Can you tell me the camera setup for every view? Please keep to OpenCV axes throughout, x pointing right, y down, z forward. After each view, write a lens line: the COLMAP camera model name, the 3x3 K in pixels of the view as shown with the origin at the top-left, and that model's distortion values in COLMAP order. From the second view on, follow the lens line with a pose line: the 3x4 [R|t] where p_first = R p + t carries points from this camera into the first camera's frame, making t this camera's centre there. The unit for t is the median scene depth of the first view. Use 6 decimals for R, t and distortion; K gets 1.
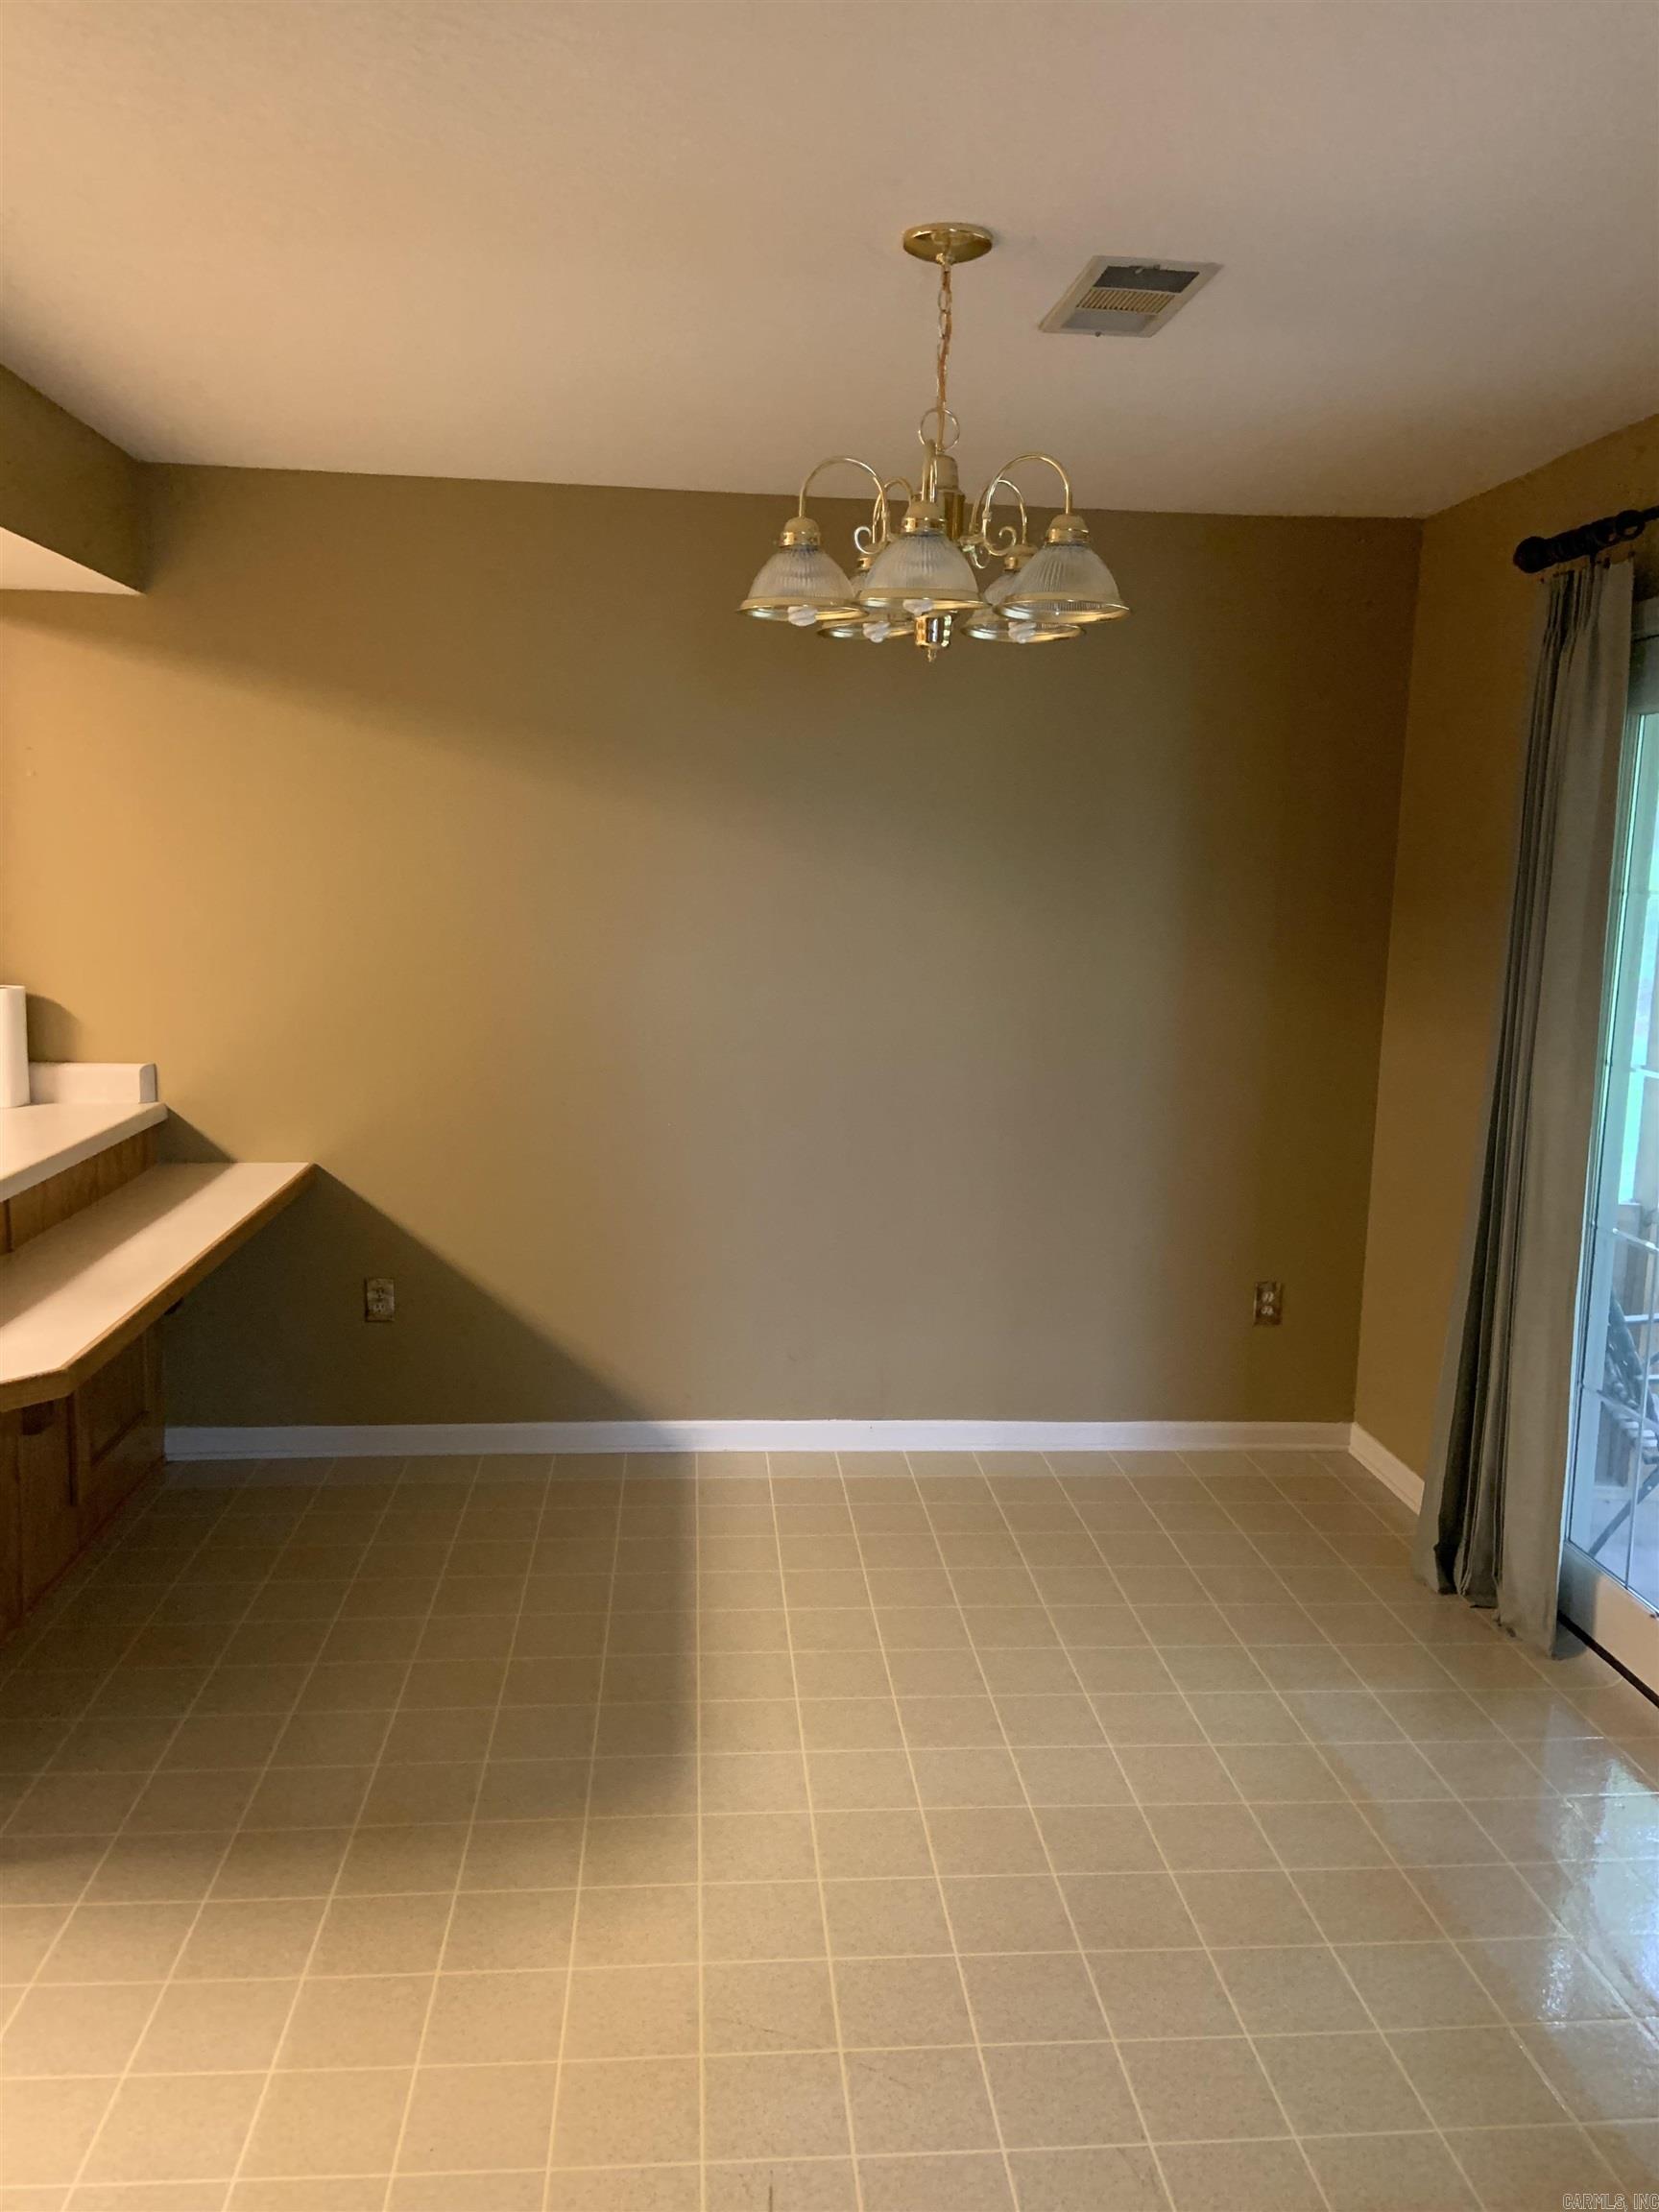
lens RADIAL K [[1675.3, 0, 829.5], [0, 1675.3, 1106.0], [0, 0, 1]] dist [0.071039, -0.094123]
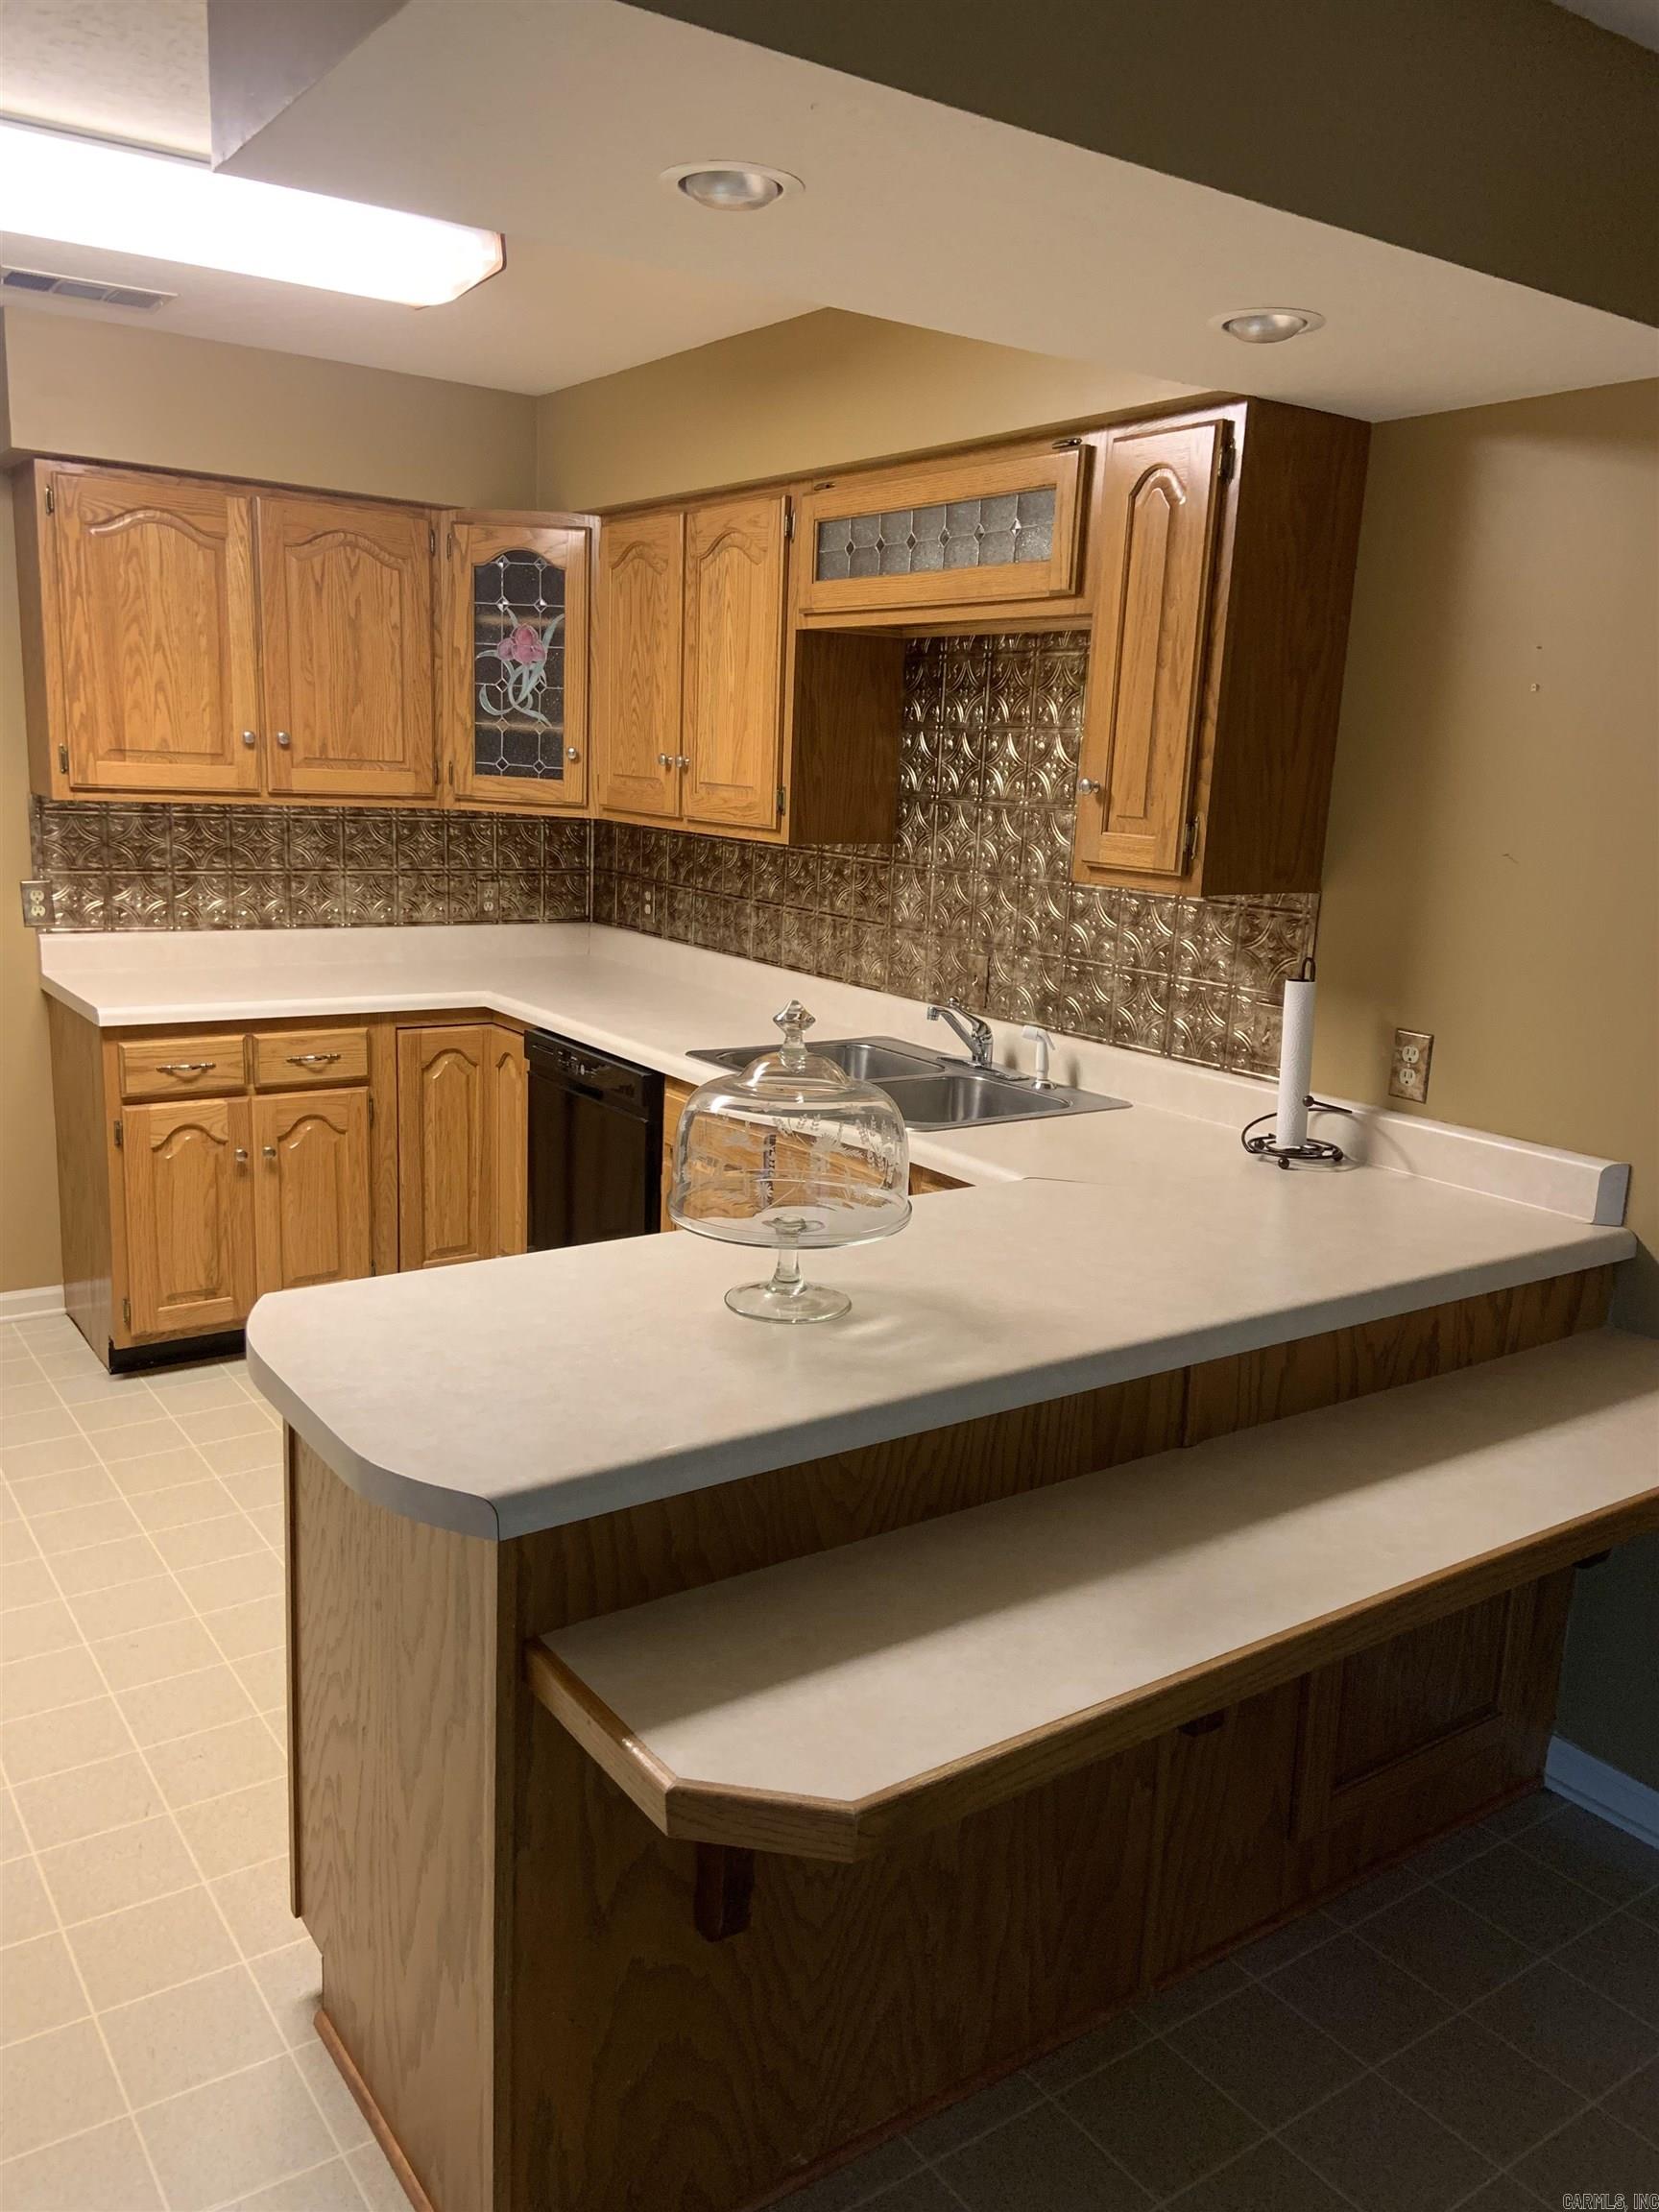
lens RADIAL K [[1675.3, 0, 829.5], [0, 1675.3, 1106.0], [0, 0, 1]] dist [0.071039, -0.094123]
pose [[0.506910, 0.167918, -0.845485, -0.041760], [-0.151163, 0.982960, 0.104591, -0.071787], [0.848641, 0.074787, 0.523655, 0.485415]]
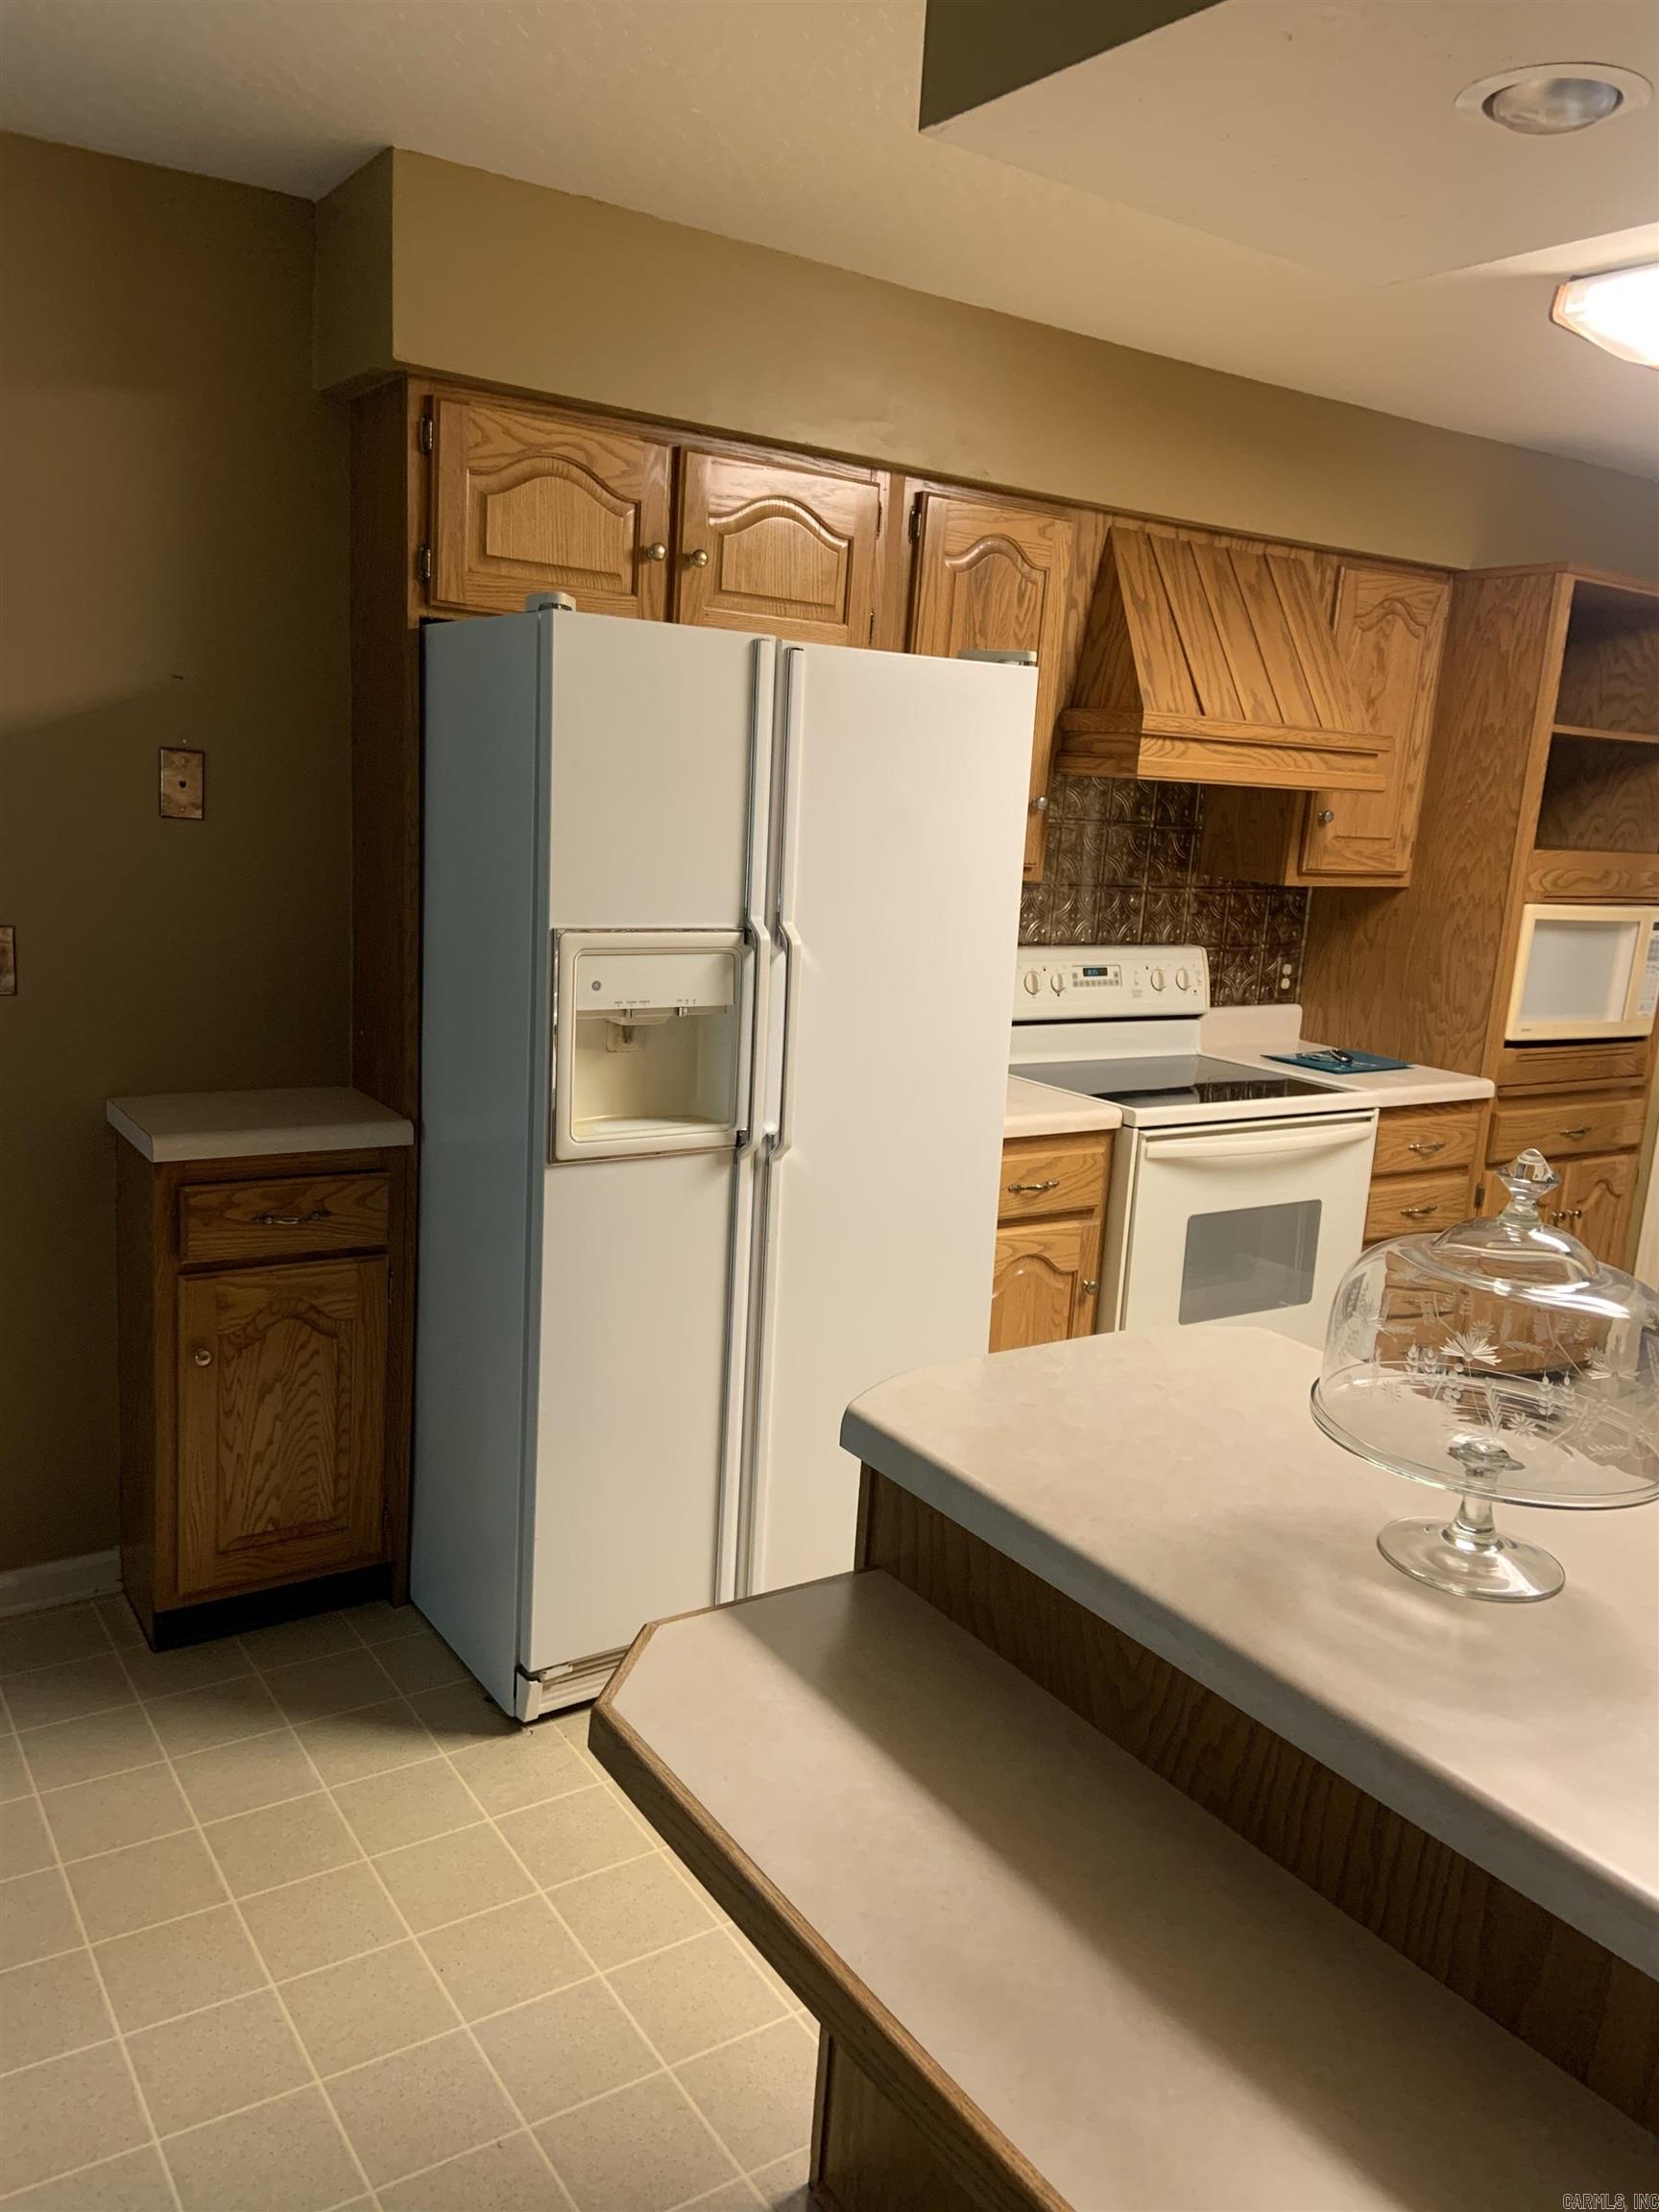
lens RADIAL K [[1675.3, 0, 829.5], [0, 1675.3, 1106.0], [0, 0, 1]] dist [0.071039, -0.094123]
pose [[-0.874780, 0.020051, -0.484105, -0.164127], [-0.149768, 0.939022, 0.309526, -0.149914], [0.460792, 0.343271, -0.818435, 0.960043]]
